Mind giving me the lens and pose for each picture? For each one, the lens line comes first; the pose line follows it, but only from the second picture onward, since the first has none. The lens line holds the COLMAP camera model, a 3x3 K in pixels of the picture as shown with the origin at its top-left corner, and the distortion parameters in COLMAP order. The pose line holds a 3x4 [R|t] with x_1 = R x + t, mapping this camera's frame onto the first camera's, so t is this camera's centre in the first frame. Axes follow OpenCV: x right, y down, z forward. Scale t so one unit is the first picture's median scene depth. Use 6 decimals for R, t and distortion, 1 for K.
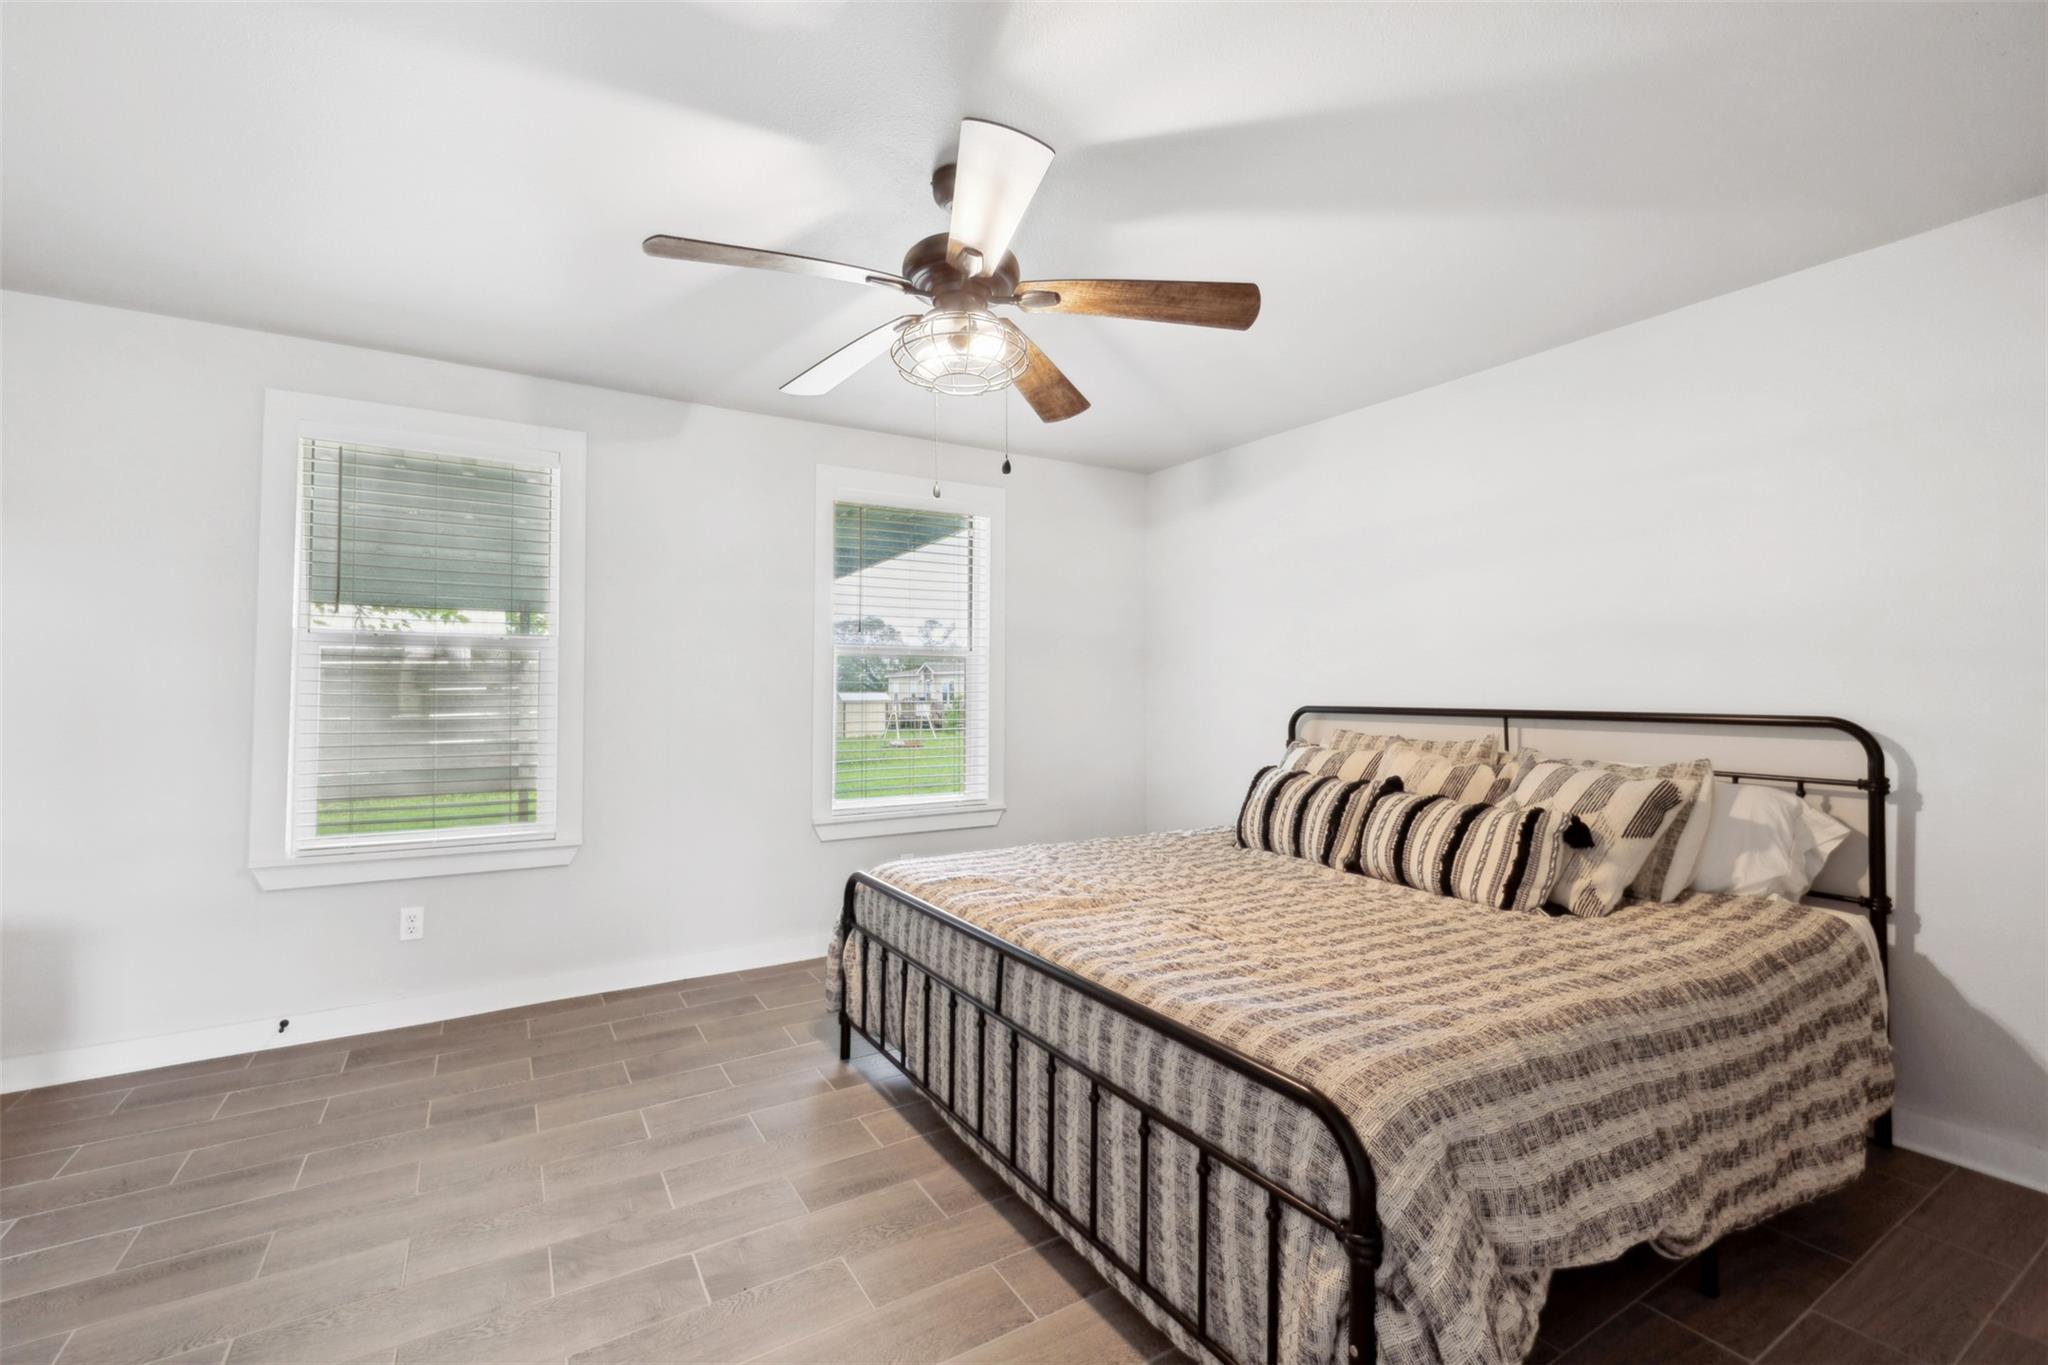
lens RADIAL K [[879.0, 0, 1005.5], [0, 879.0, 683.7], [0, 0, 1]] dist [0.001463, 0.000083]
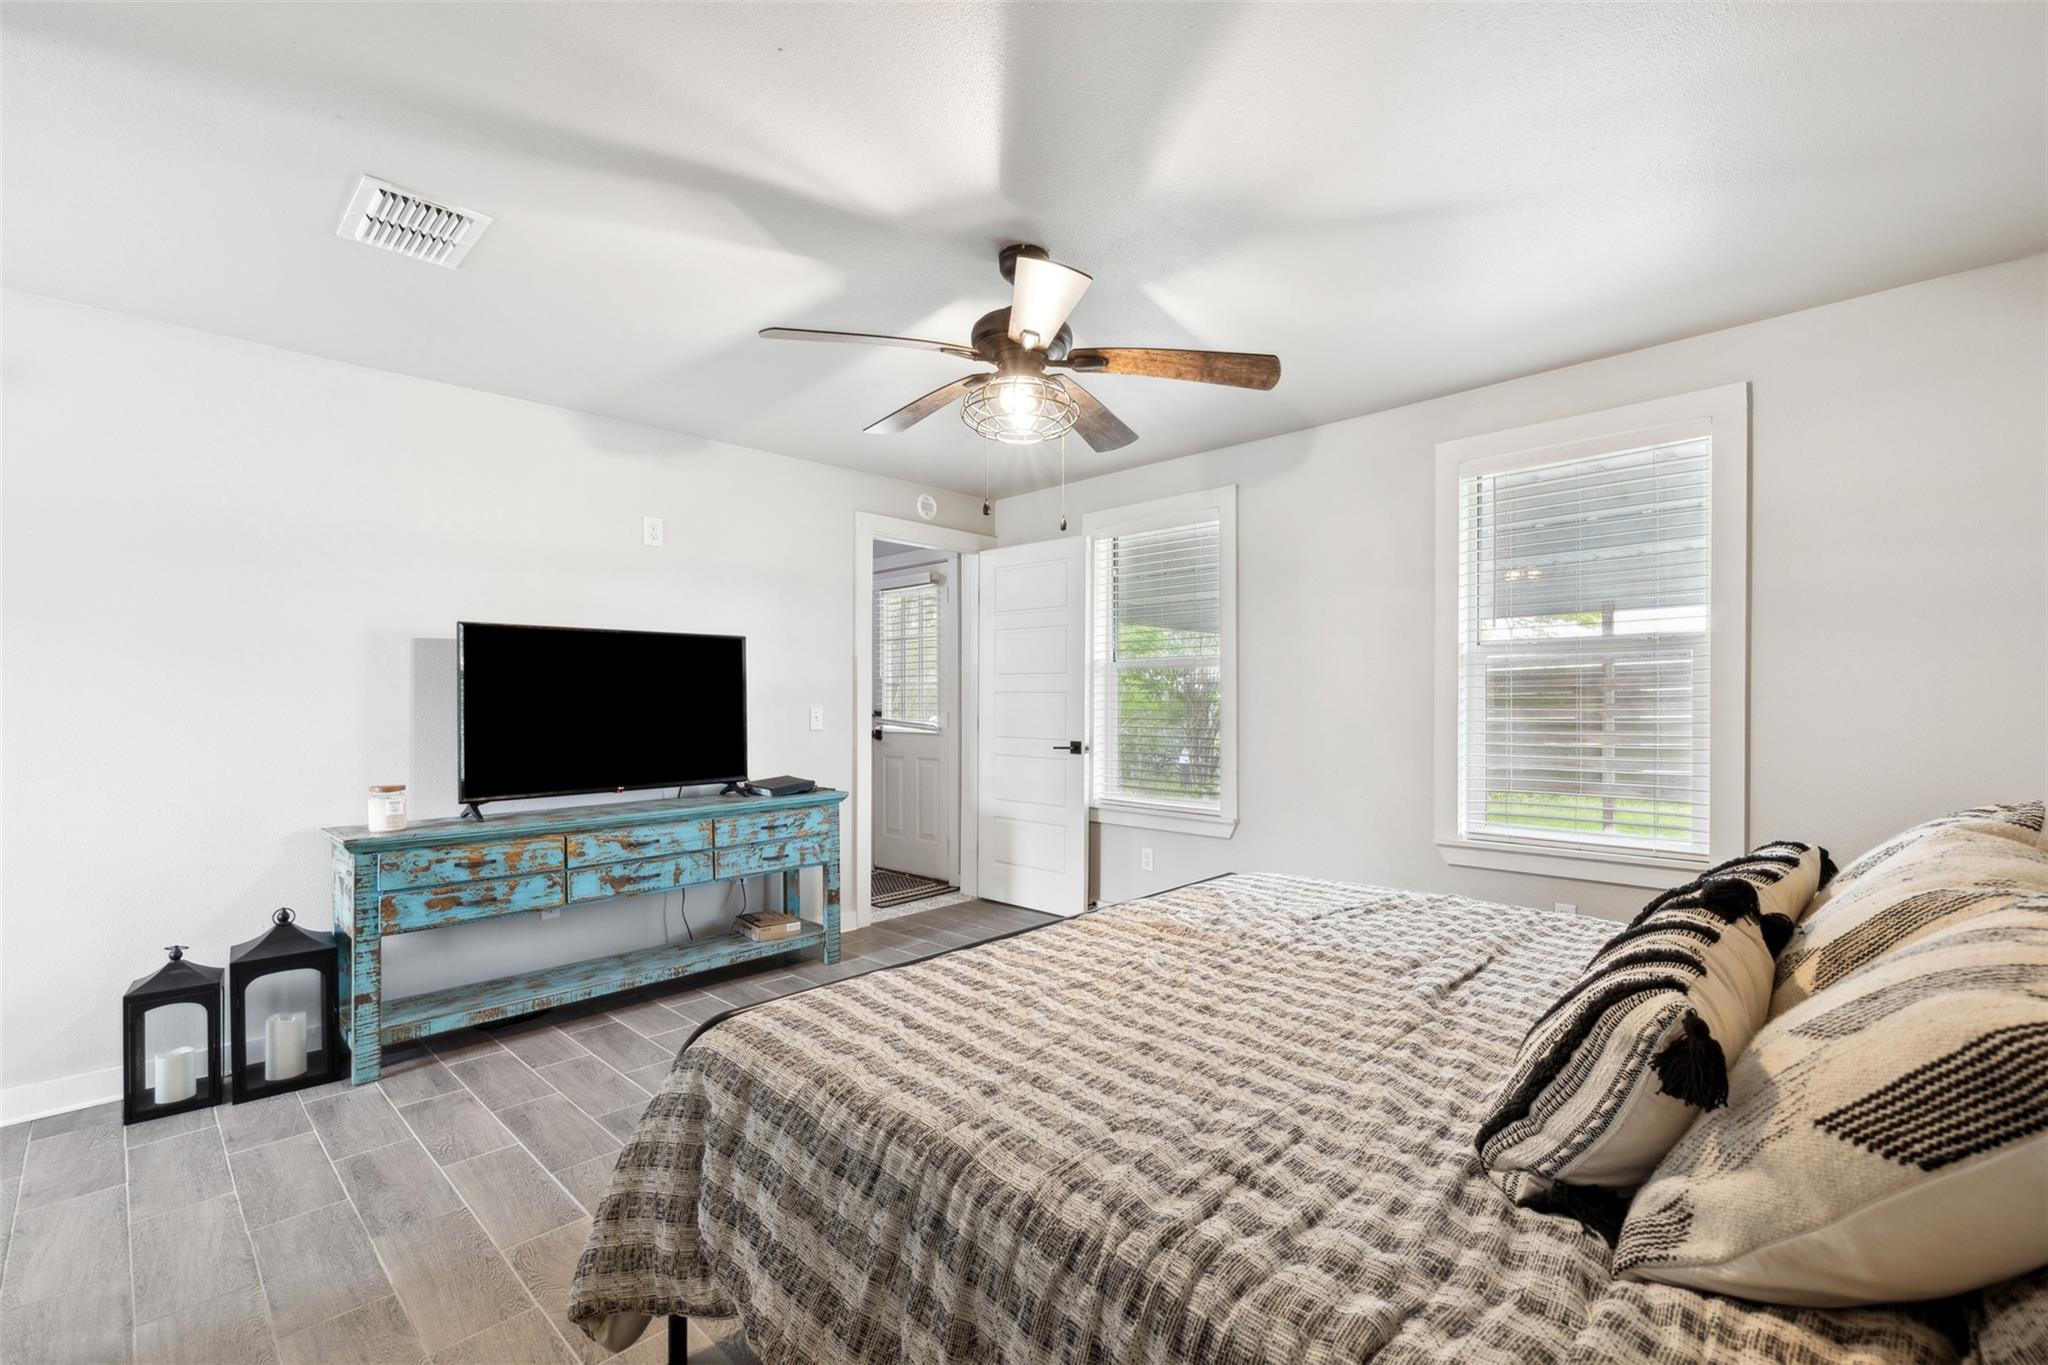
lens RADIAL K [[879.0, 0, 1014.3], [0, 879.0, 694.1], [0, 0, 1]] dist [0.001463, 0.000083]
pose [[0.254999, -0.005216, -0.966927, 1.095190], [0.013595, 0.999906, -0.001809, 0.002975], [0.966846, -0.012684, 0.255046, 0.704052]]
